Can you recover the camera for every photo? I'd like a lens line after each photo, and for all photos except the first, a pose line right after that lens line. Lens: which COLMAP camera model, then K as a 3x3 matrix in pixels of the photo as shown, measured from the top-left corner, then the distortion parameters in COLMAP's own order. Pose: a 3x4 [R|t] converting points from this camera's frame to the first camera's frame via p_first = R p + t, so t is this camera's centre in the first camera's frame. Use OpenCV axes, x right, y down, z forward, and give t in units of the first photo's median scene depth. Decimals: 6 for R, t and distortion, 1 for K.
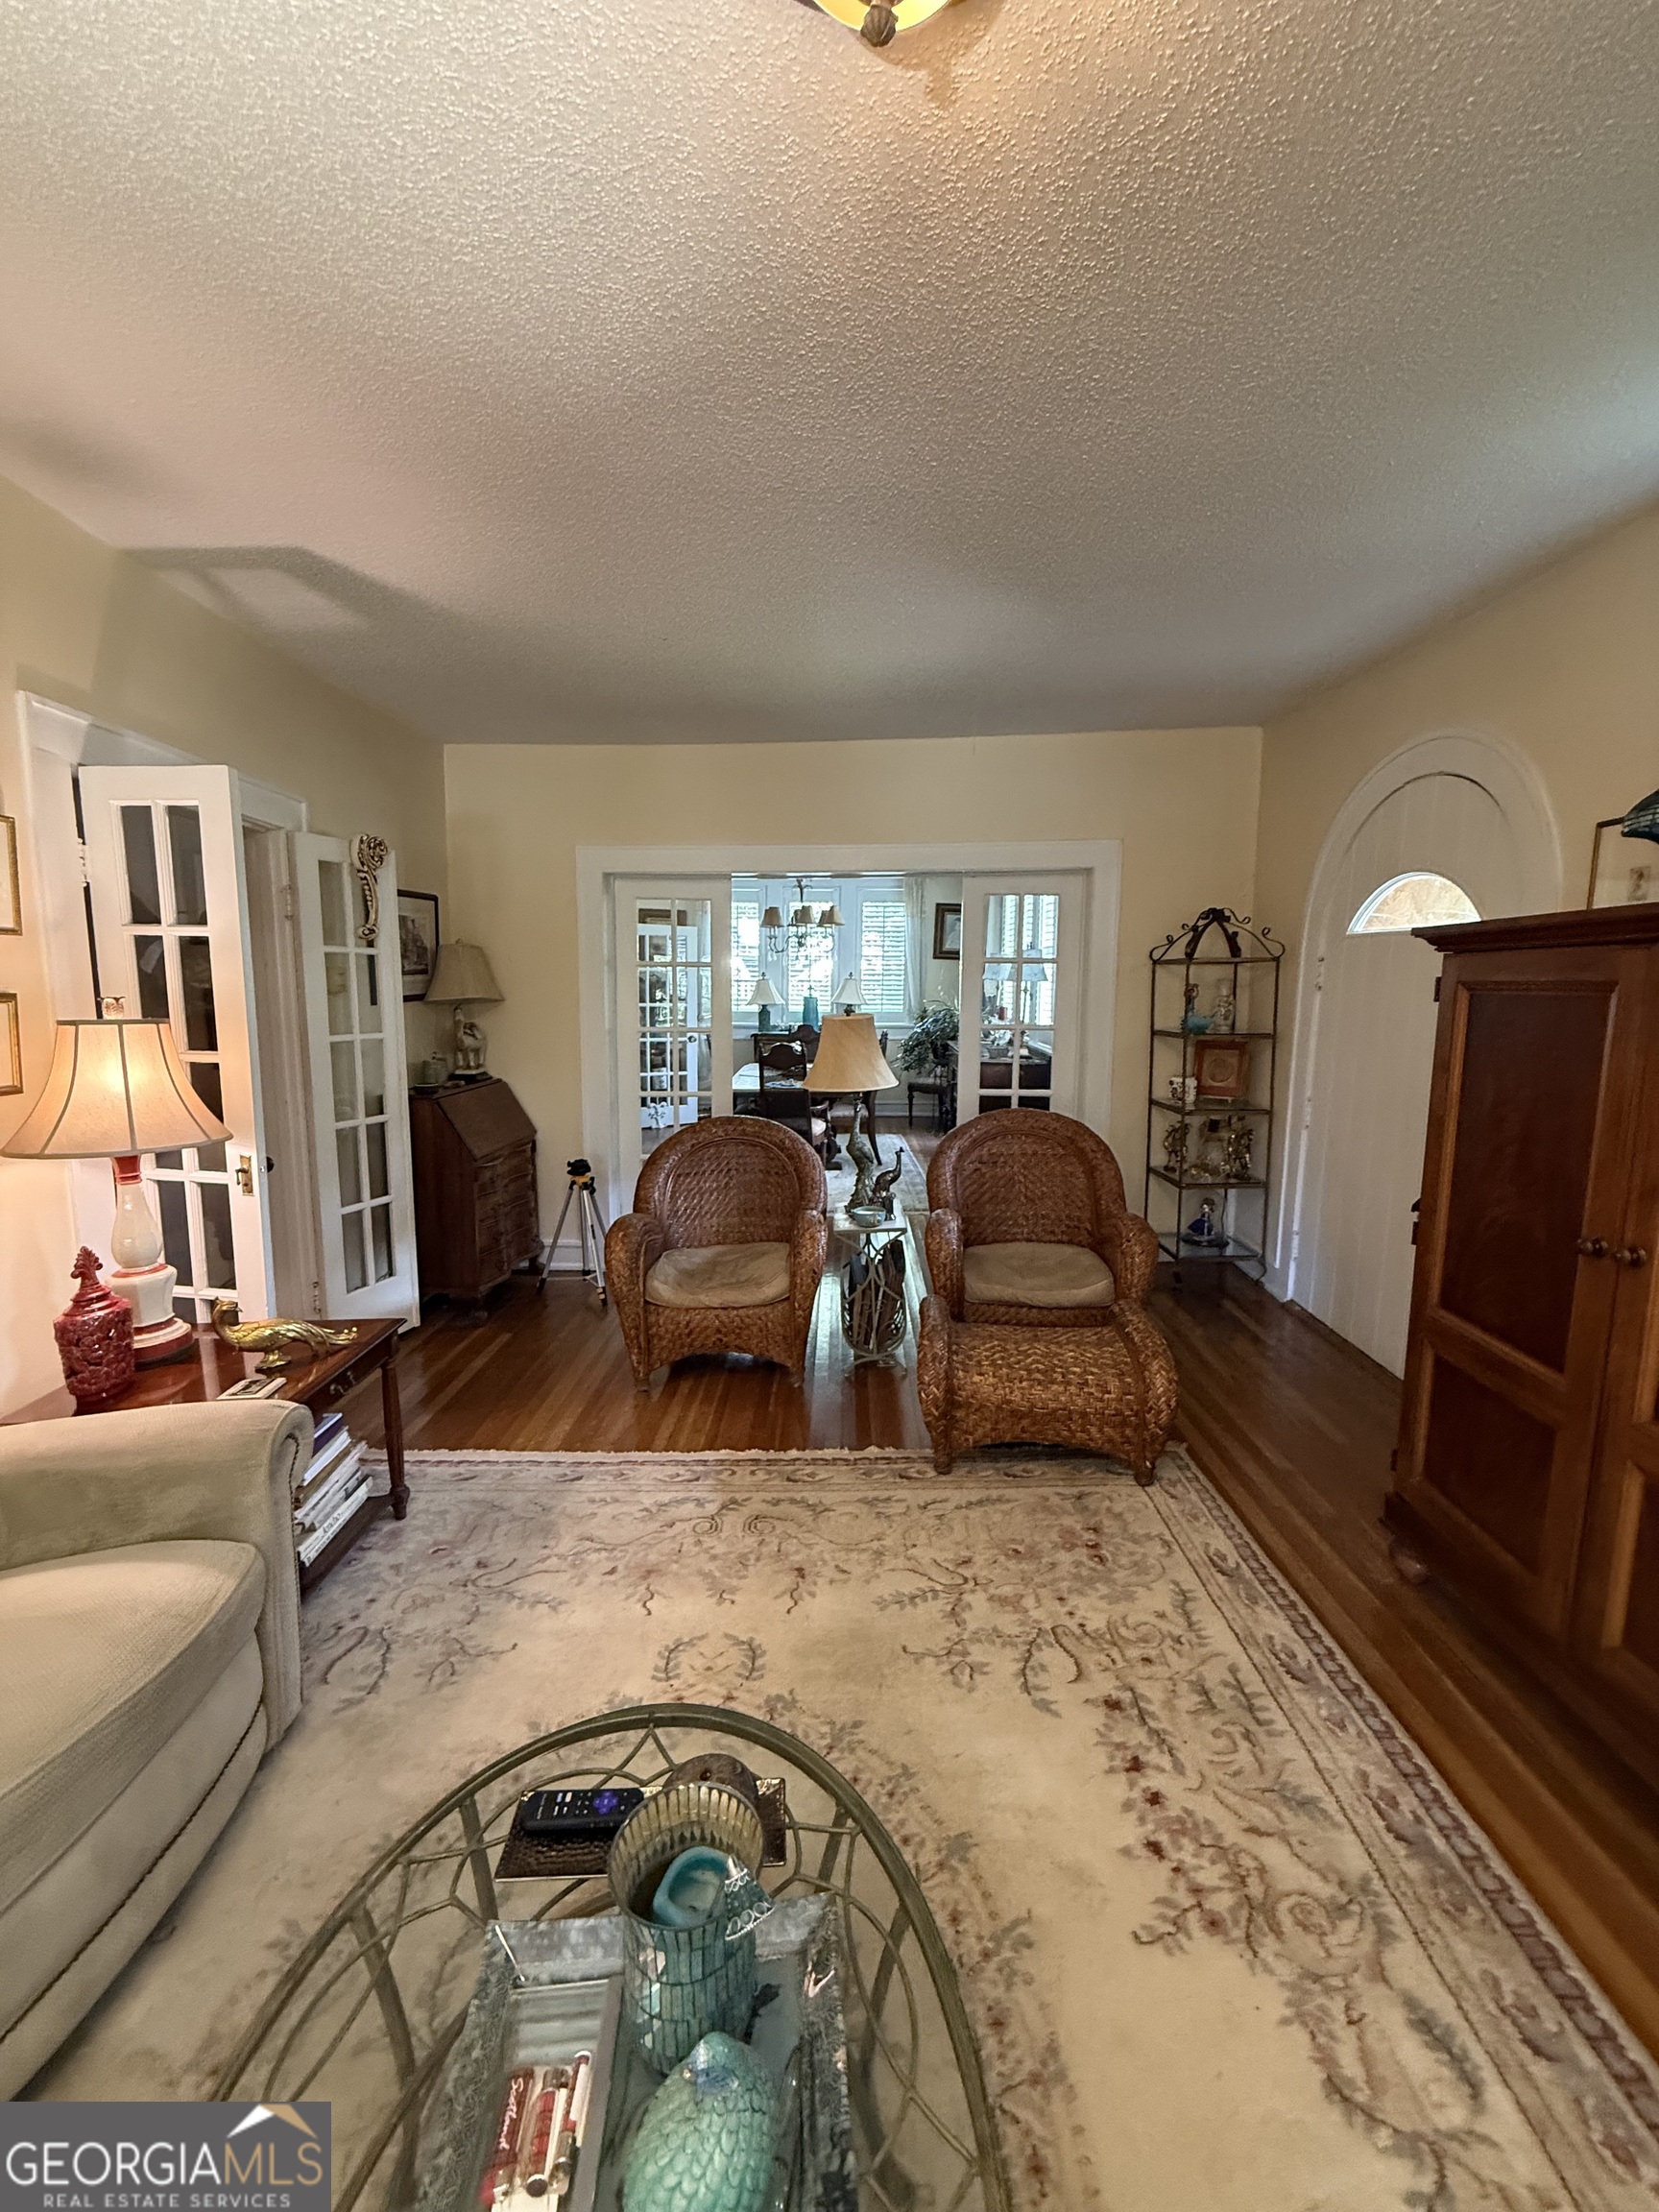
lens RADIAL K [[880.0, 0, 831.1], [0, 880.0, 1100.4], [0, 0, 1]] dist [-0.000873, 0.000001]
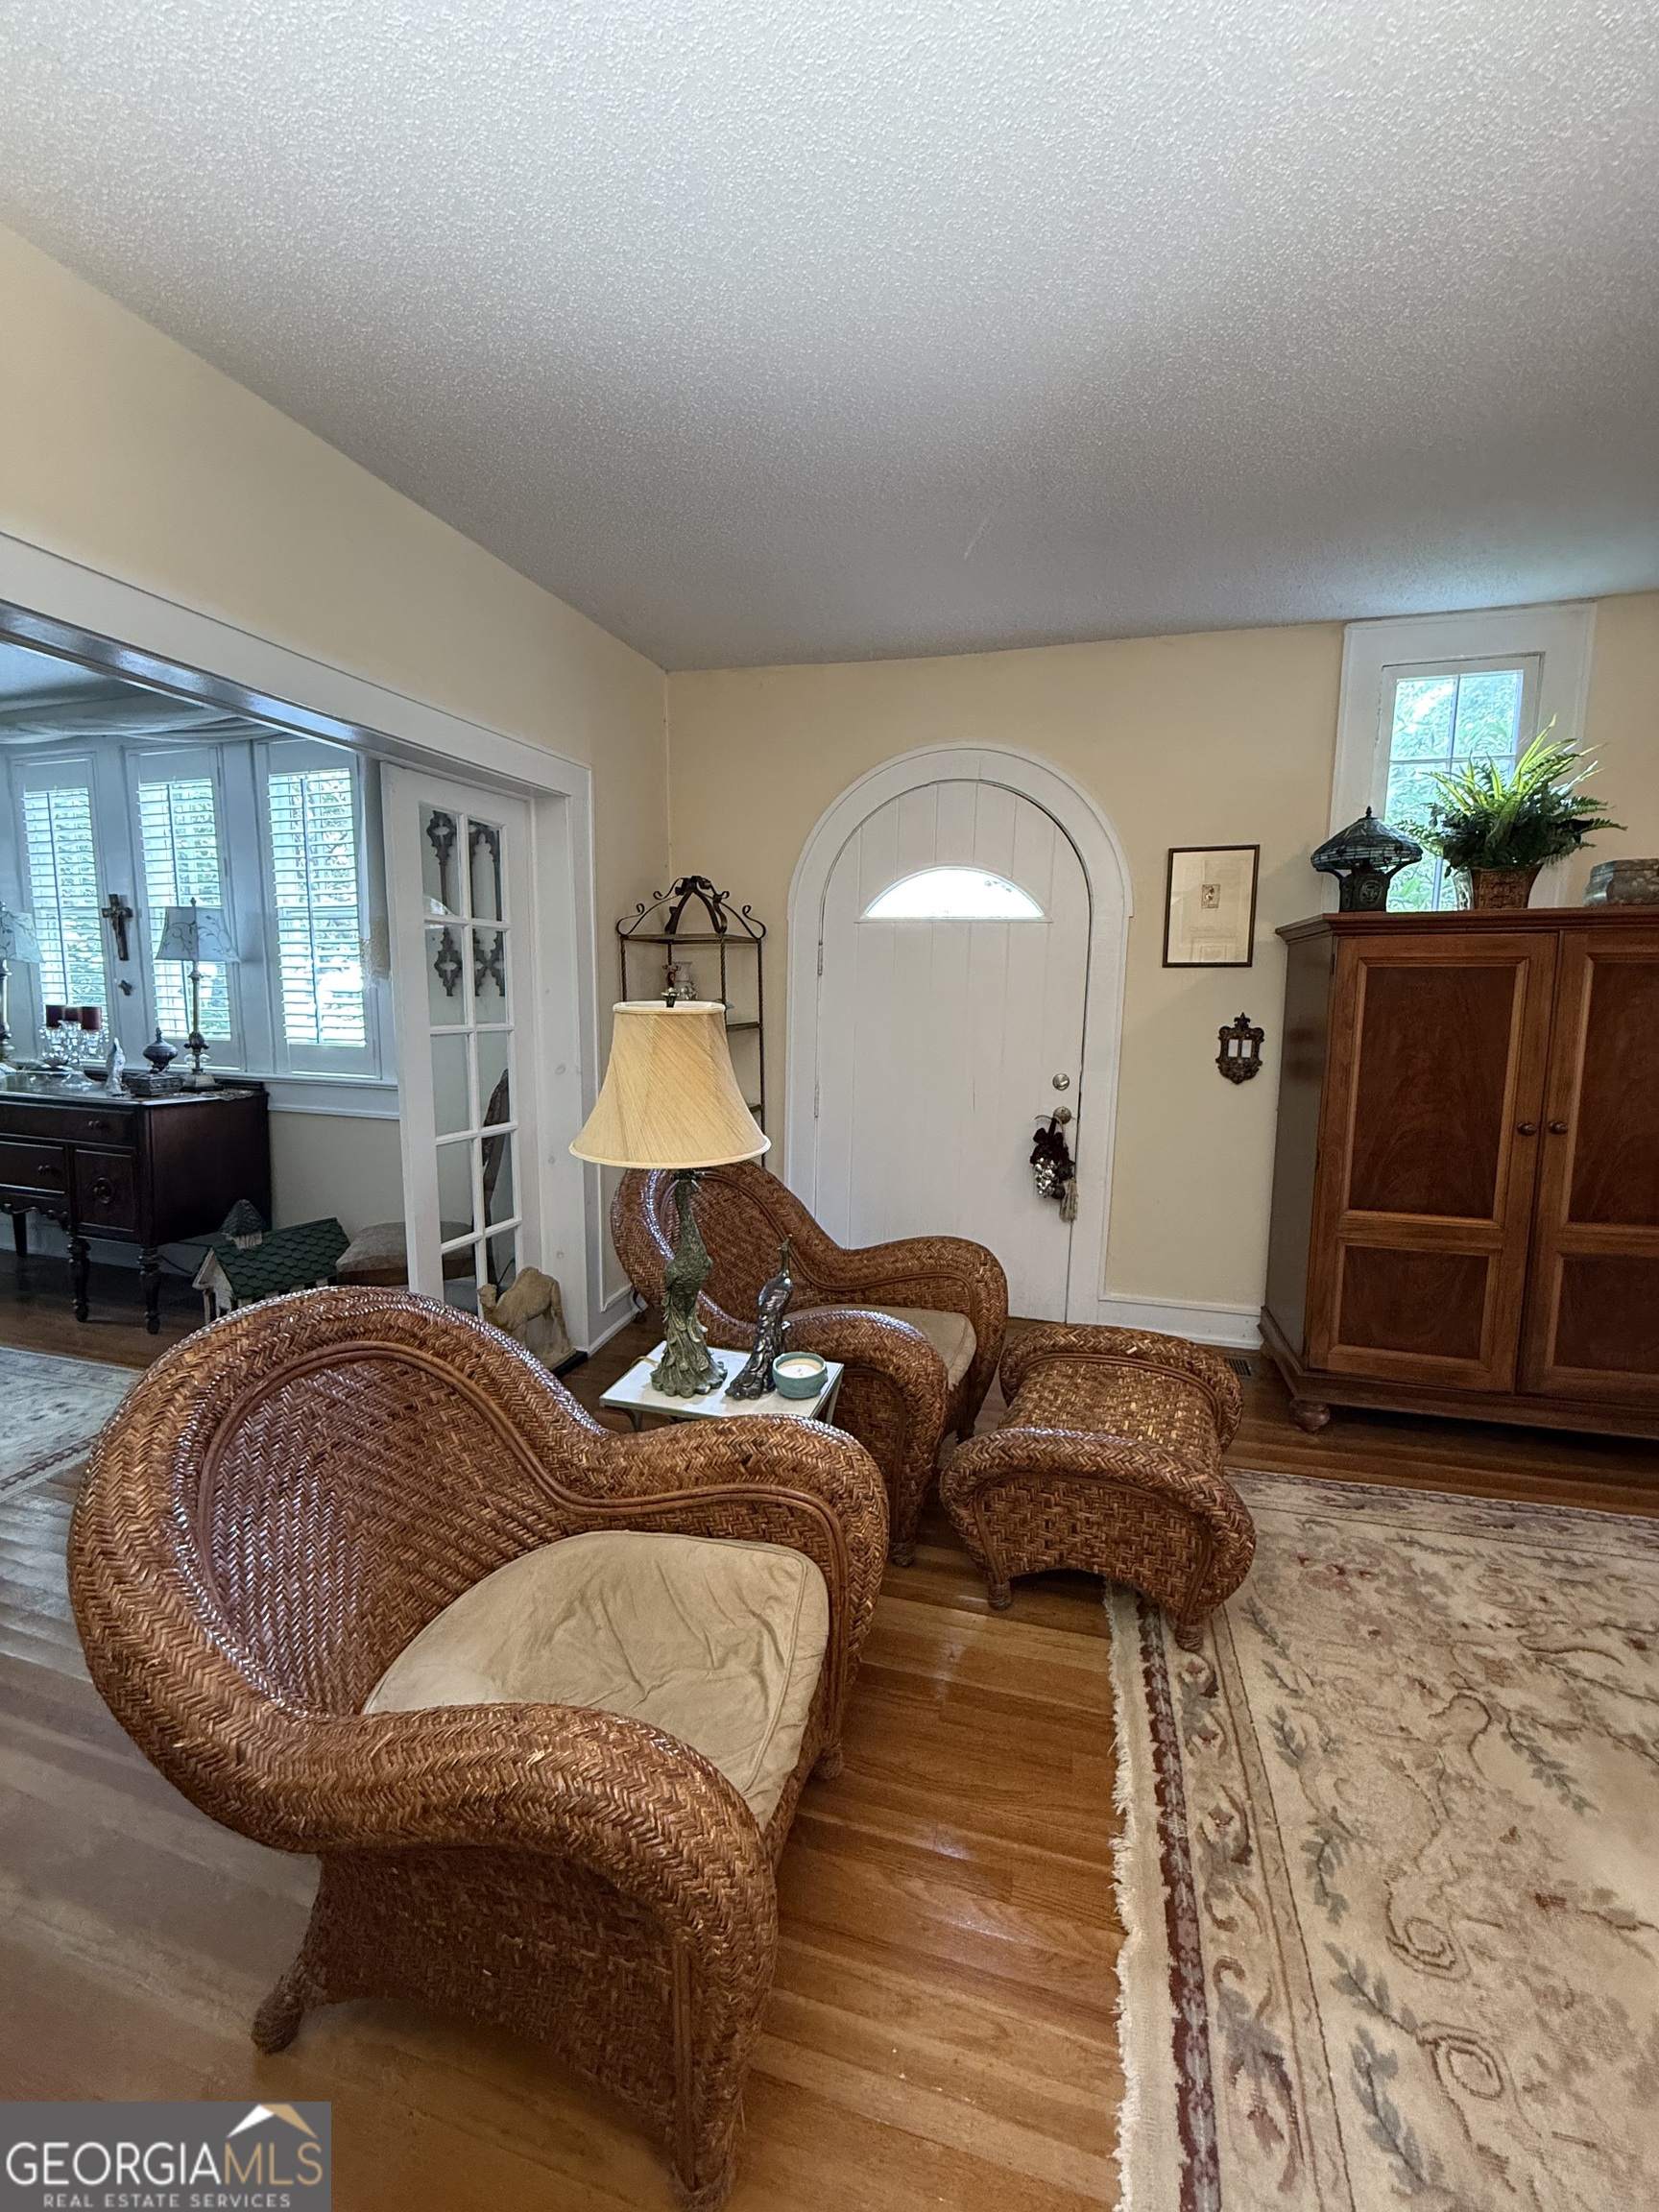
lens RADIAL K [[880.0, 0, 830.2], [0, 880.0, 1099.9], [0, 0, 1]] dist [-0.000873, 0.000001]
pose [[0.274946, -0.117570, 0.954244, -0.423208], [0.122424, 0.988698, 0.086541, -0.075279], [-0.953634, 0.093028, 0.286232, 0.772358]]
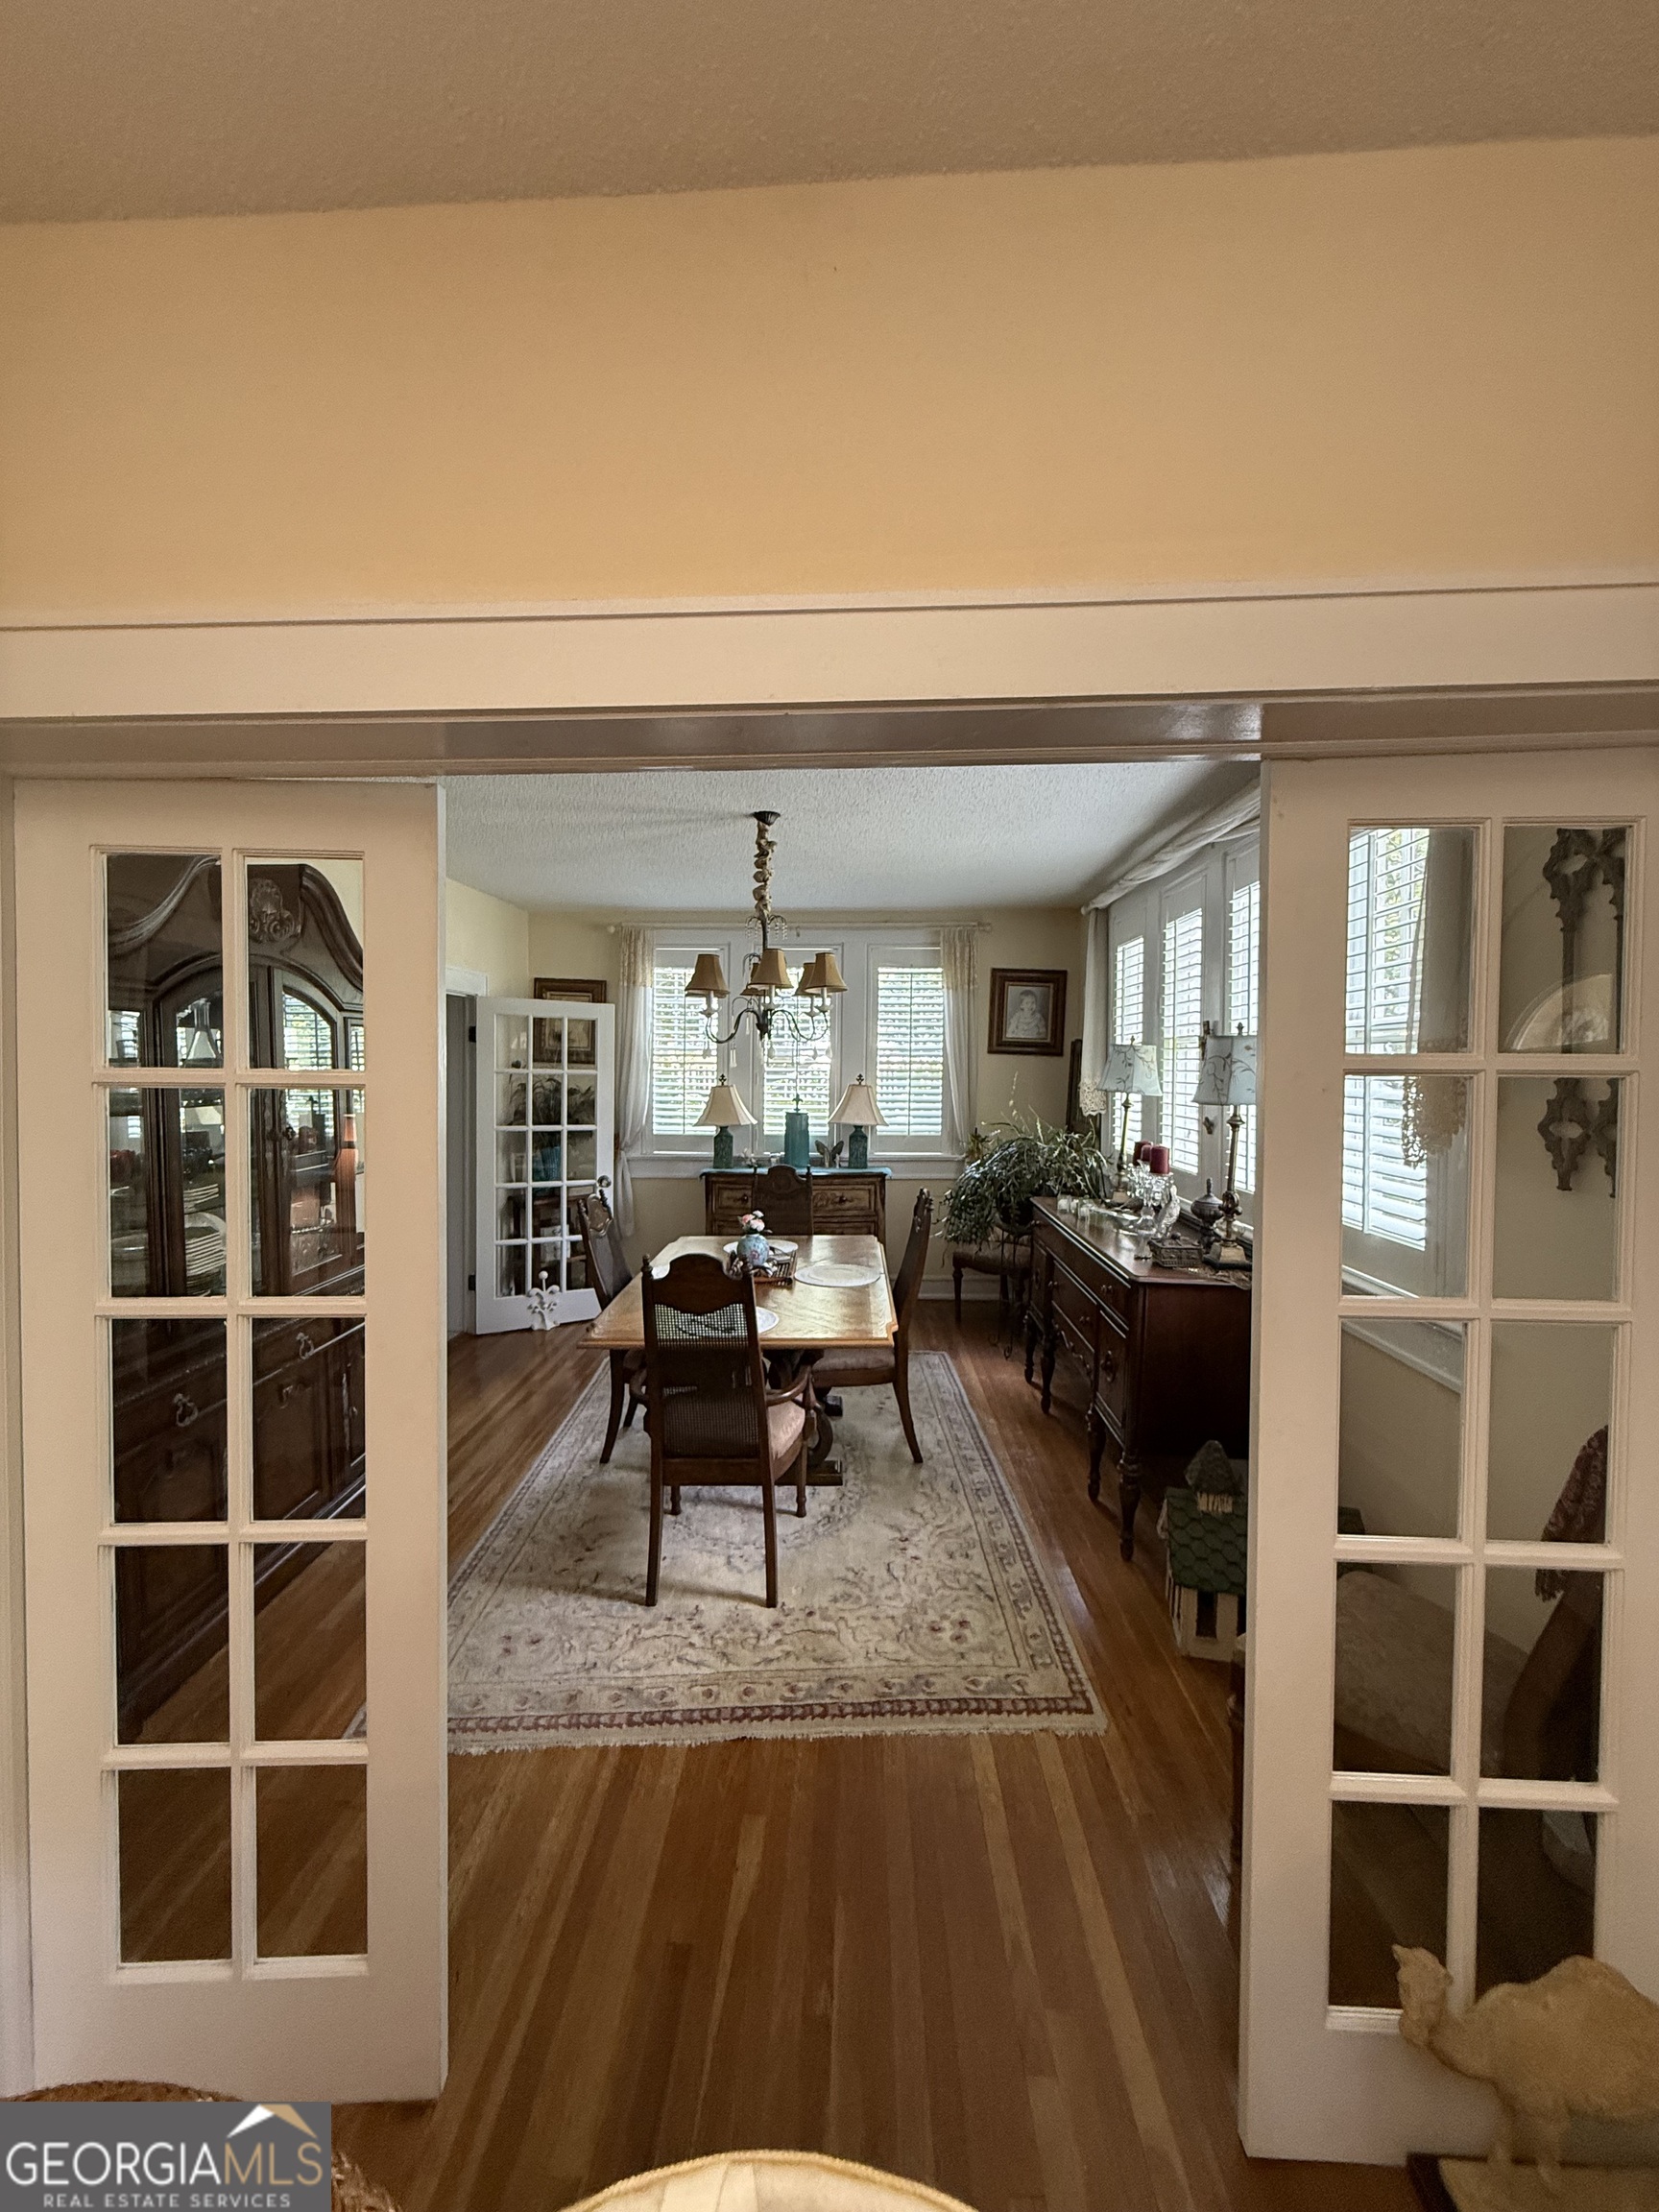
lens RADIAL K [[880.0, 0, 831.9], [0, 880.0, 1100.7], [0, 0, 1]] dist [-0.000873, 0.000001]
pose [[0.999942, -0.000270, -0.010794, 0.023657], [-0.000851, 0.994610, -0.103680, -0.157979], [0.010764, 0.103683, 0.994552, 0.959219]]
